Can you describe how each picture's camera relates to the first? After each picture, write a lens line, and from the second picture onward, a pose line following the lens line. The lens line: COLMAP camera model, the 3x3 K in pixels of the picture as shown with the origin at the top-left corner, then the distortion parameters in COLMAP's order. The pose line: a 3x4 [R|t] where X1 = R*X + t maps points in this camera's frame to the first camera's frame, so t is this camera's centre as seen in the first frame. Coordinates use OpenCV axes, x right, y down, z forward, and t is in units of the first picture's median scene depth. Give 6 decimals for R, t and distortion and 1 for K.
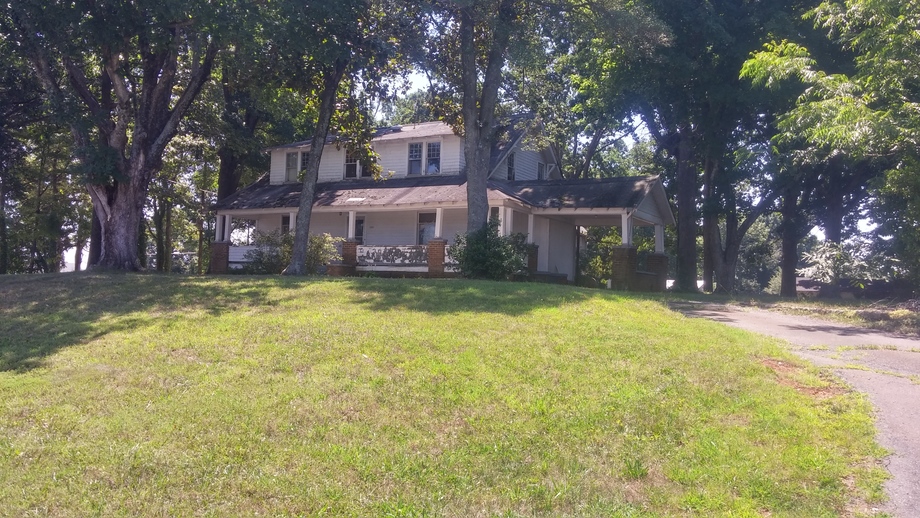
lens RADIAL K [[787.3, 0, 460.0], [0, 787.3, 259.0], [0, 0, 1]] dist [0.081878, 0.000130]
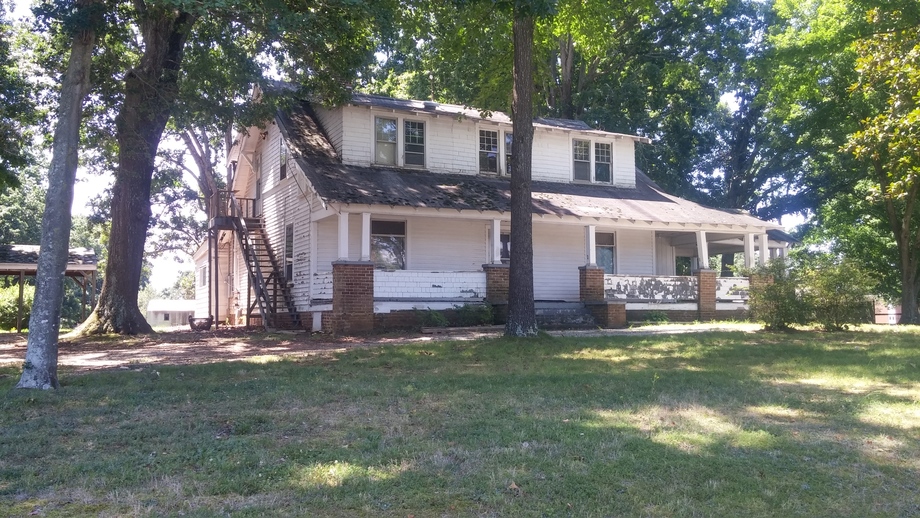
lens RADIAL K [[787.3, 0, 460.0], [0, 787.3, 259.0], [0, 0, 1]] dist [0.081878, 0.000130]
pose [[0.548149, 0.026575, 0.835958, -0.810411], [-0.009748, 0.999630, -0.025386, -0.011988], [-0.836324, 0.005767, 0.548206, 0.729139]]
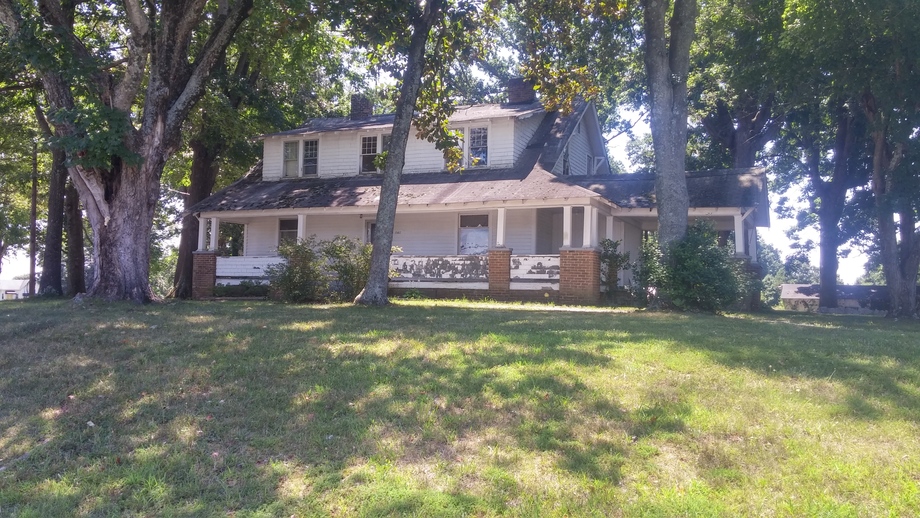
lens RADIAL K [[787.3, 0, 460.0], [0, 787.3, 259.0], [0, 0, 1]] dist [0.081878, 0.000130]
pose [[0.996029, -0.006482, 0.088789, -0.132667], [0.006996, 0.999961, -0.005477, -0.009331], [-0.088750, 0.006077, 0.996035, 0.206780]]
